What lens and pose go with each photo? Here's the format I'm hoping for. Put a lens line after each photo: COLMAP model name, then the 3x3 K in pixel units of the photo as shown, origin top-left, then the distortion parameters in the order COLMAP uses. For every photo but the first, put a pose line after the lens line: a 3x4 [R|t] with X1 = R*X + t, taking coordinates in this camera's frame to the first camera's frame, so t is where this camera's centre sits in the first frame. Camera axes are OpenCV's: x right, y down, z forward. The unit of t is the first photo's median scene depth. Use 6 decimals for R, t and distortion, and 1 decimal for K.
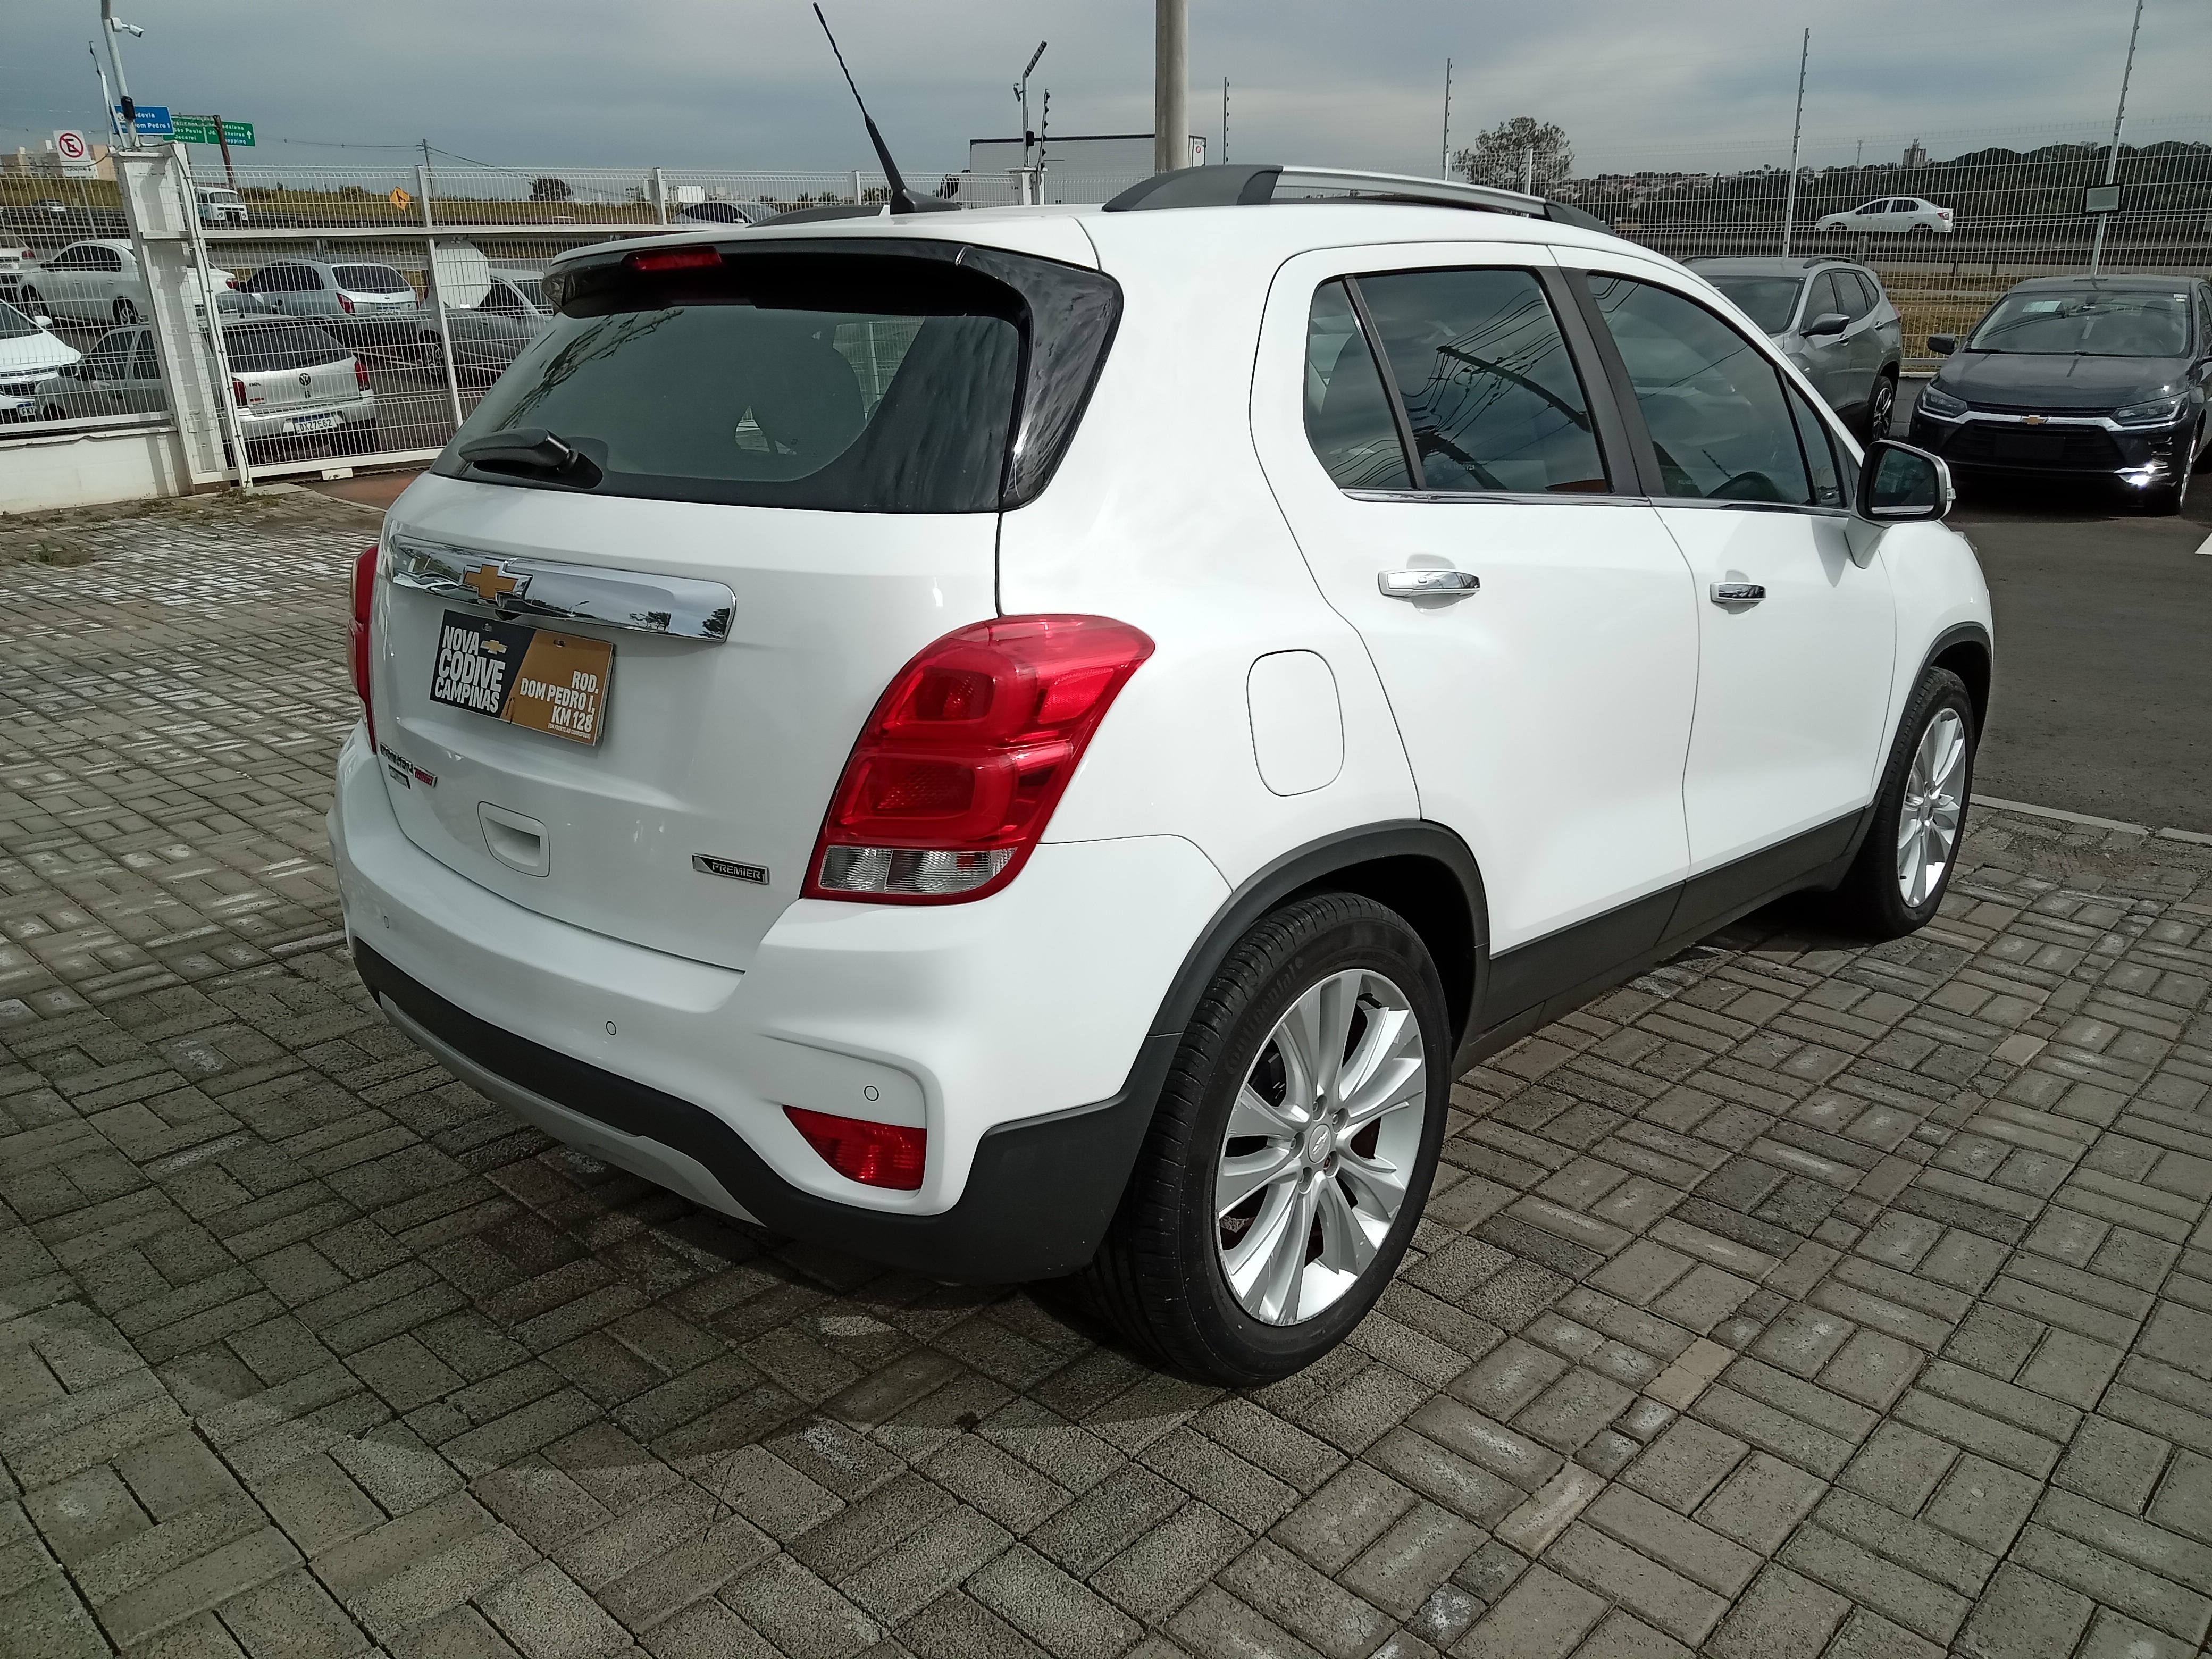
lens RADIAL K [[1650.6, 0, 1106.0], [0, 1650.6, 829.5], [0, 0, 1]] dist [0.006785, 0.000397]
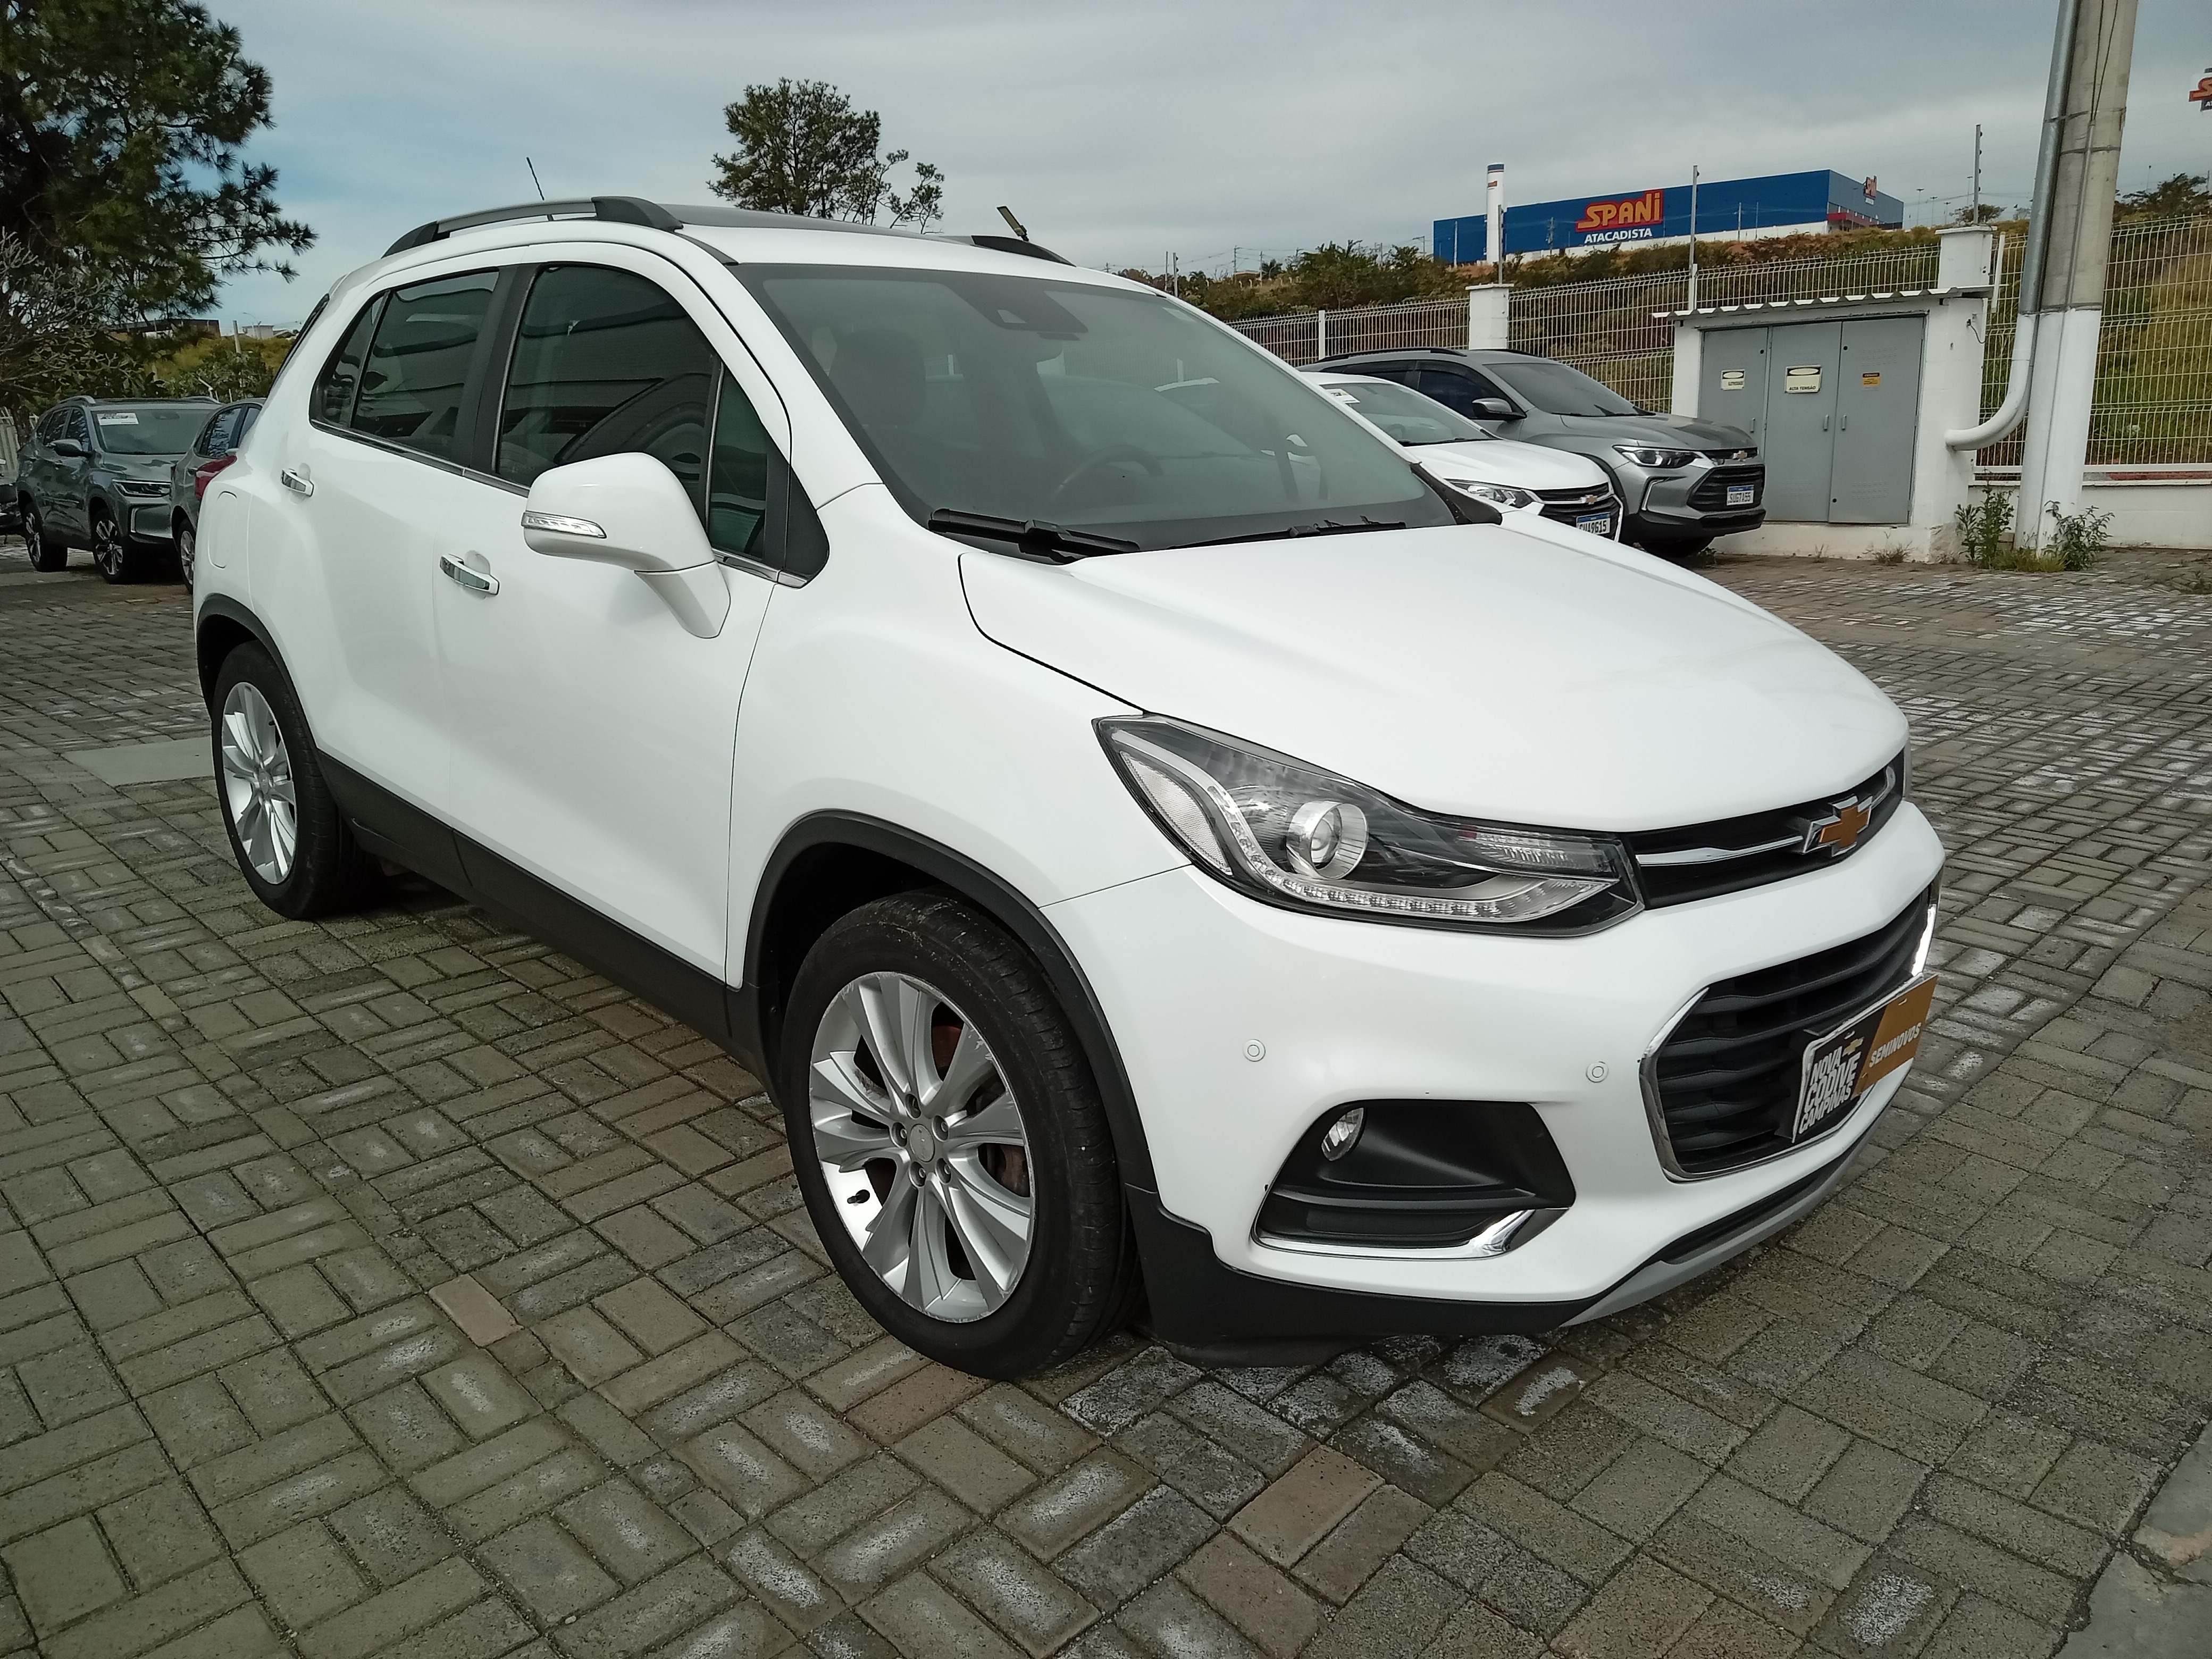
lens RADIAL K [[1623.0, 0, 1106.0], [0, 1623.0, 829.5], [0, 0, 1]] dist [0.002673, -0.002060]
pose [[-0.054779, 0.253420, -0.965804, 1.789212], [-0.293940, 0.920302, 0.258153, -0.483369], [0.954253, 0.298030, 0.024077, 1.832667]]
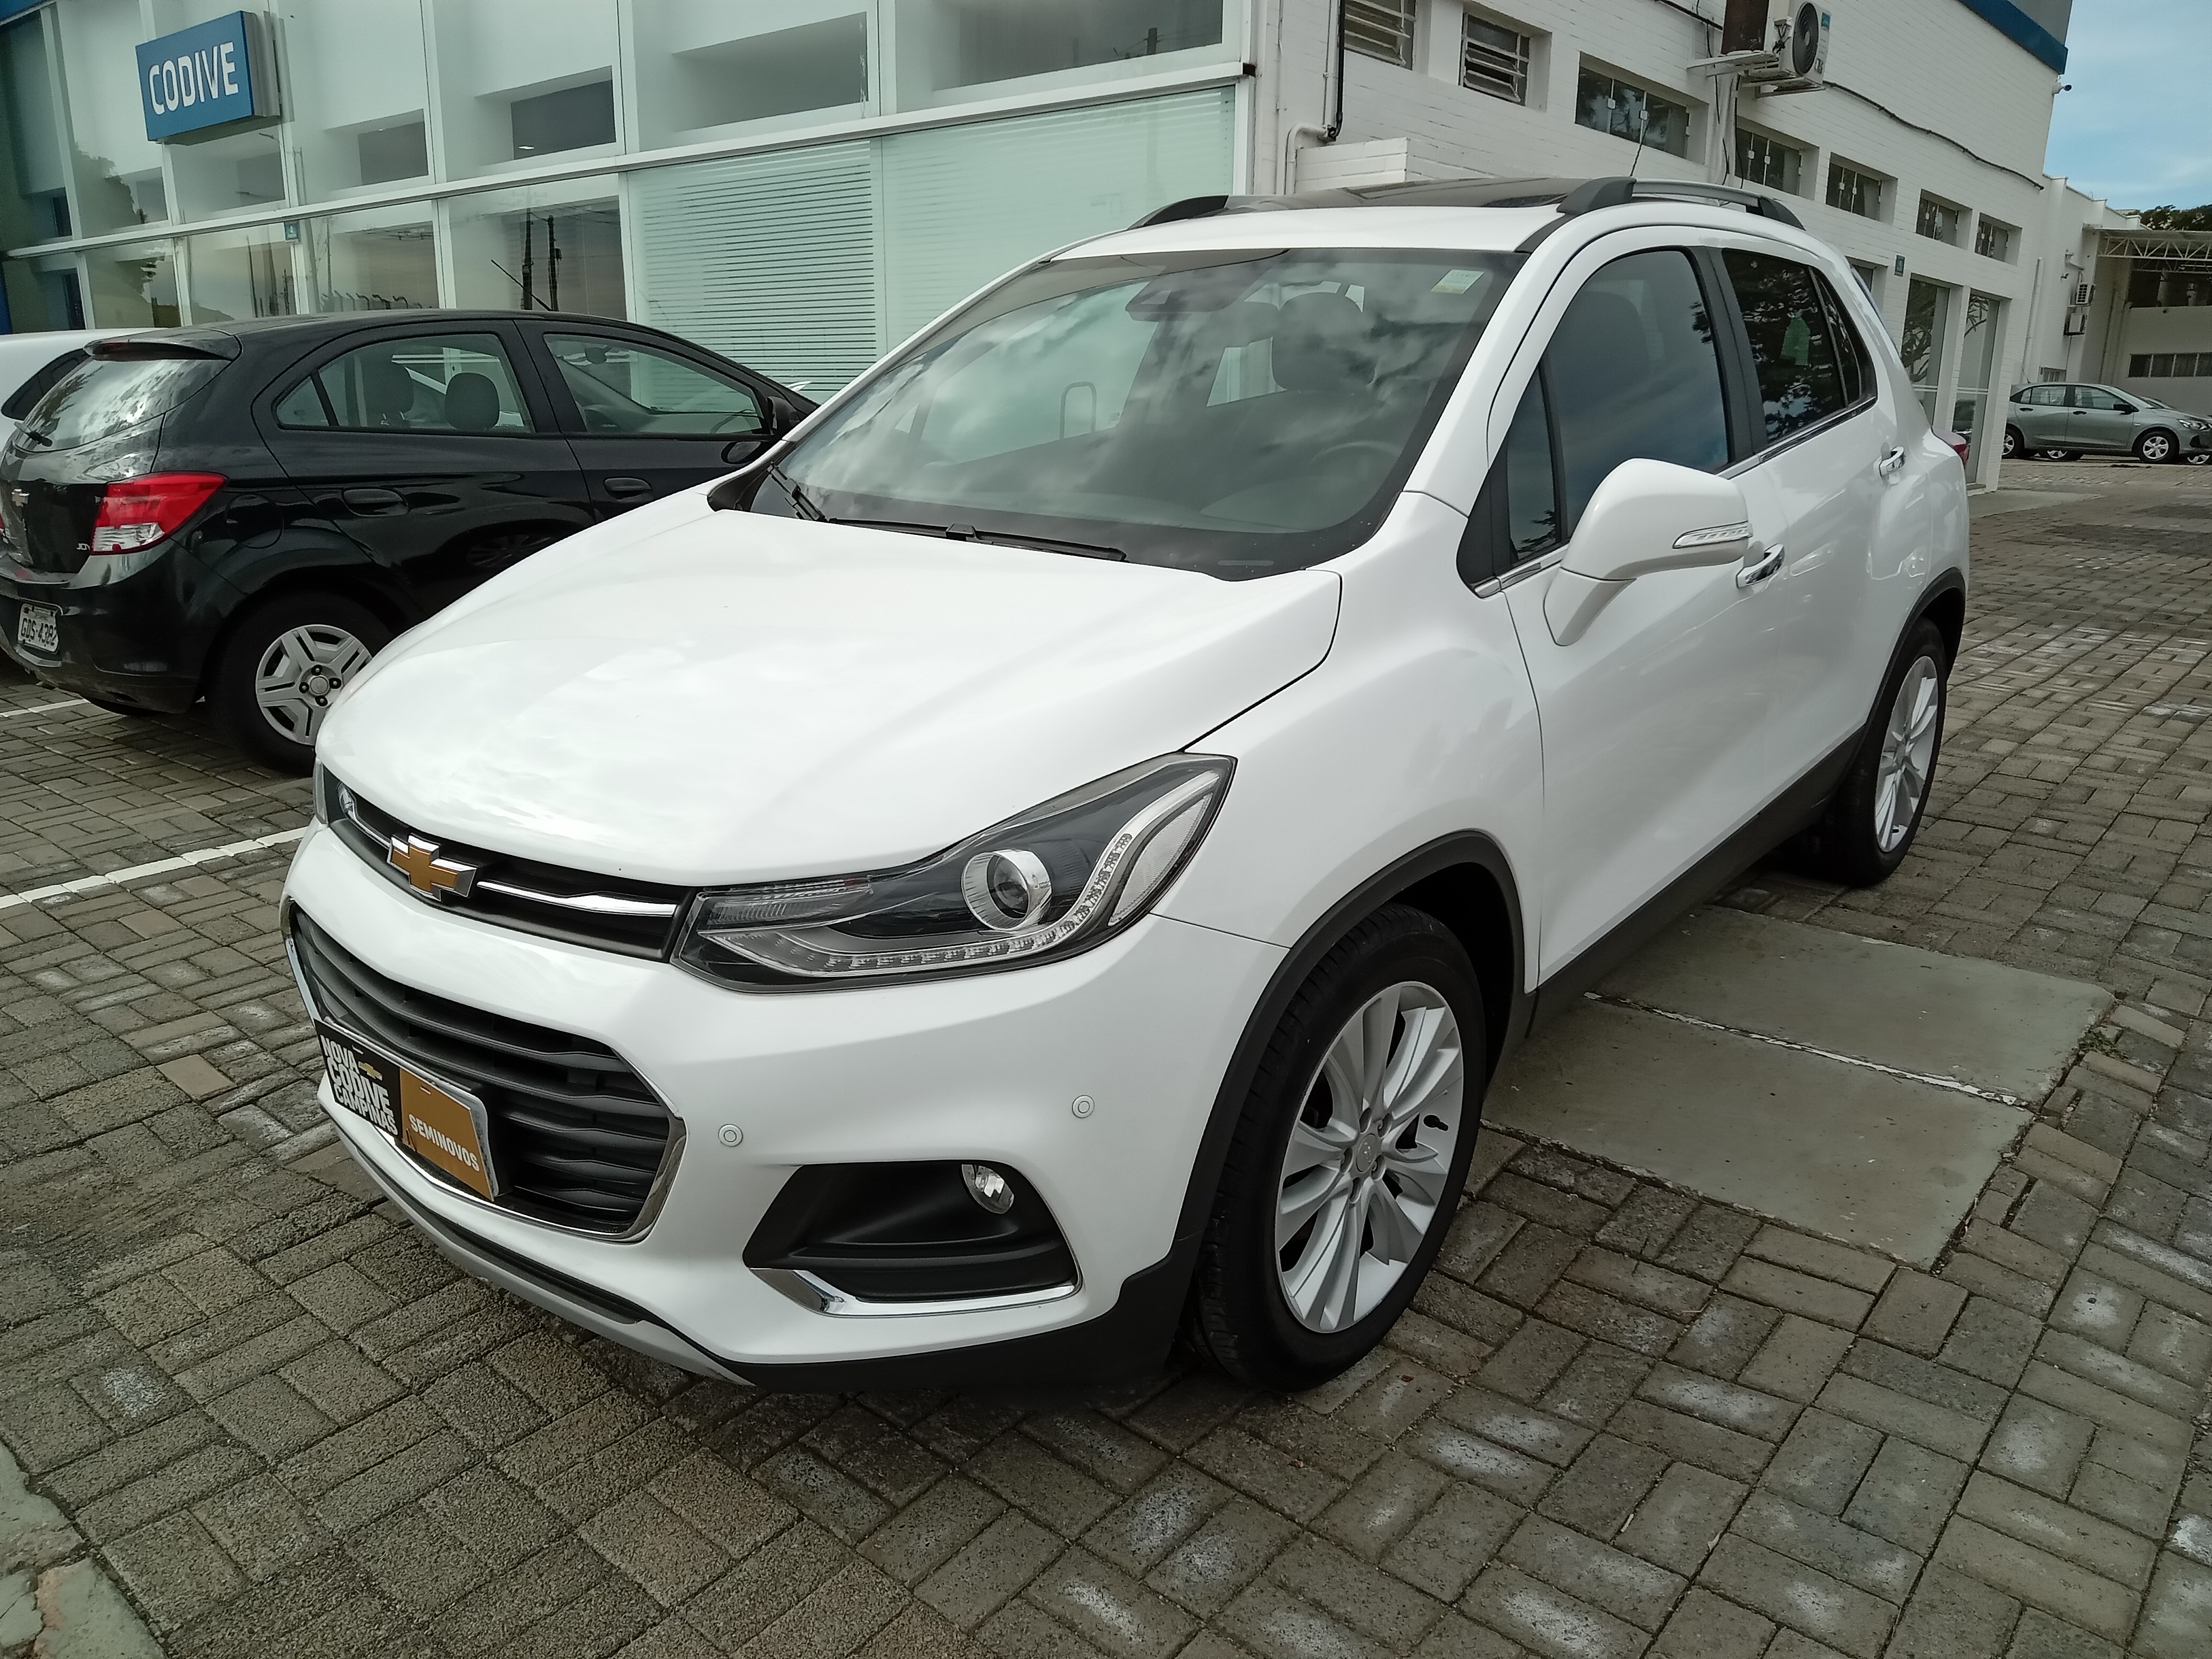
lens RADIAL K [[1623.0, 0, 1106.0], [0, 1623.0, 829.5], [0, 0, 1]] dist [0.002673, -0.002060]
pose [[-0.998870, 0.006149, -0.047116, 0.547241], [-0.021687, 0.823282, 0.567218, -0.887656], [0.042278, 0.567600, -0.822219, 2.974244]]
